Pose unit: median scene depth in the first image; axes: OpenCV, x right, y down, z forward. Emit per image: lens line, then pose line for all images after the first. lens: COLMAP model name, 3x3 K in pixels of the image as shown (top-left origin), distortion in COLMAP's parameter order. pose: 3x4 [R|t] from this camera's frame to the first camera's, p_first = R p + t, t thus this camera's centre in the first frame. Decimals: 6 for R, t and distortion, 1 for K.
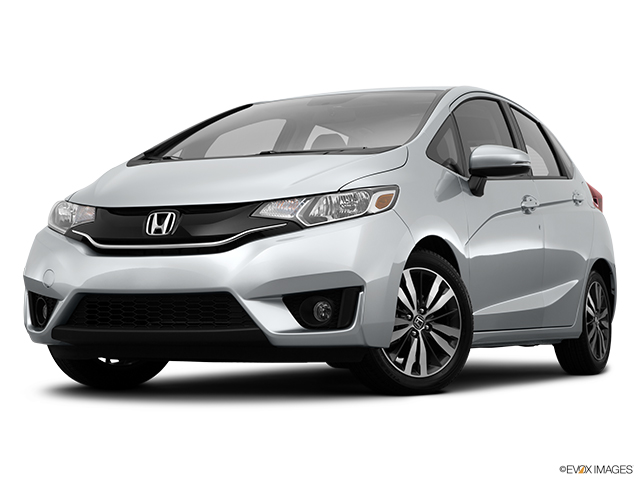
lens RADIAL K [[1387.5, 0, 314.9], [0, 1387.5, 240.5], [0, 0, 1]] dist [0.359135, 0.000000]
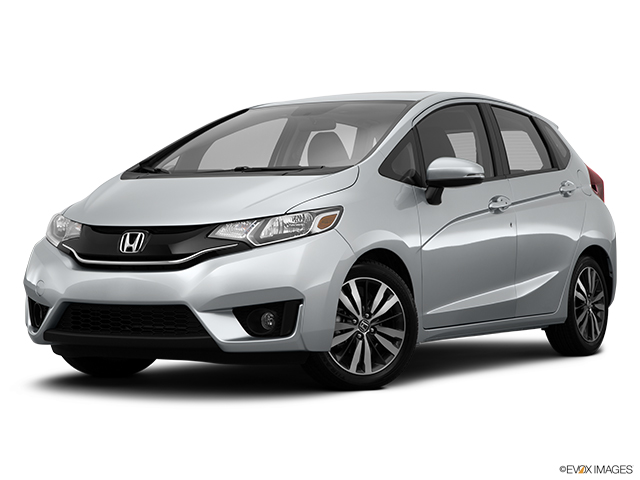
lens RADIAL K [[1562.7, 0, 321.3], [0, 1562.7, 239.9], [0, 0, 1]] dist [0.489301, 0.000000]
pose [[0.995067, -0.001839, -0.099187, 0.165027], [0.007680, 0.998256, 0.058539, -0.084884], [0.098906, -0.059012, 0.993345, -0.258575]]
